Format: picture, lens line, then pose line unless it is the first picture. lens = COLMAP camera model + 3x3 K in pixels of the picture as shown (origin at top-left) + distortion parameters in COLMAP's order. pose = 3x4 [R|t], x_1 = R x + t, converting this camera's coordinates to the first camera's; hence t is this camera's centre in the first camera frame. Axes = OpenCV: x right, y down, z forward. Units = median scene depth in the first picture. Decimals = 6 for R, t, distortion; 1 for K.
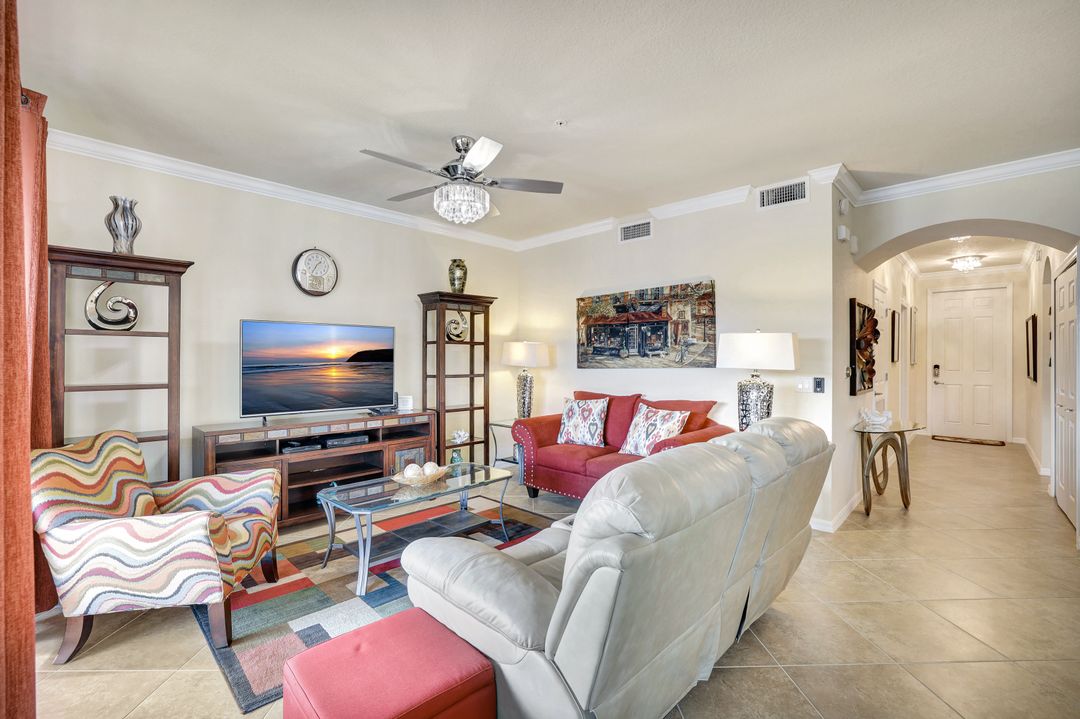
lens RADIAL K [[474.5, 0, 535.0], [0, 474.5, 355.8], [0, 0, 1]] dist [-0.040984, 0.015703]
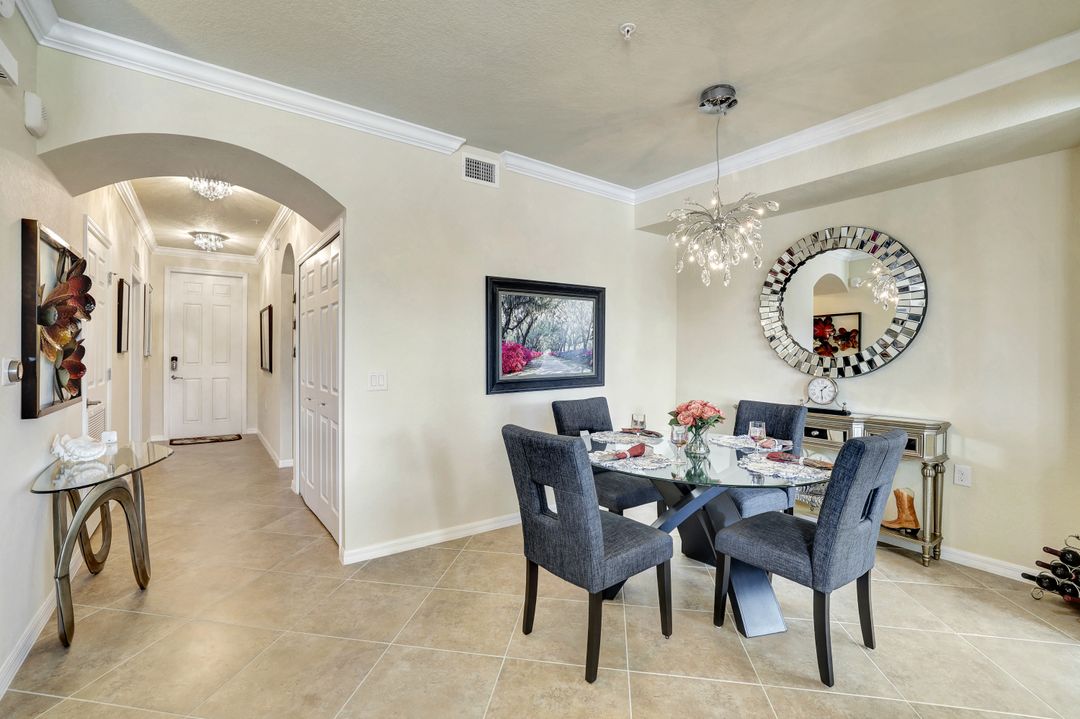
lens RADIAL K [[474.5, 0, 535.0], [0, 474.5, 355.8], [0, 0, 1]] dist [-0.040984, 0.015703]
pose [[0.186824, -0.005280, 0.982379, 0.268188], [-0.010157, 0.999922, 0.007306, 0.009122], [-0.982341, -0.011342, 0.186756, 0.342083]]
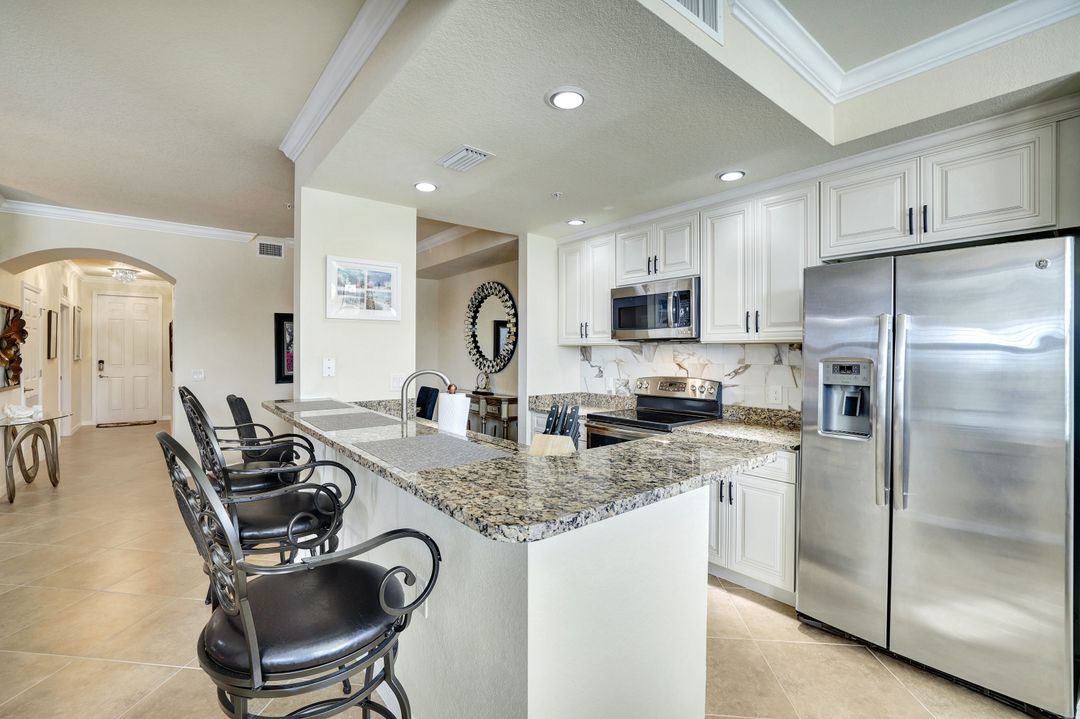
lens RADIAL K [[474.5, 0, 535.0], [0, 474.5, 355.8], [0, 0, 1]] dist [-0.040984, 0.015703]
pose [[0.131916, -0.007876, 0.991230, -0.169945], [-0.006275, 0.999942, 0.008780, -0.013380], [-0.991241, -0.007378, 0.131859, -0.312527]]
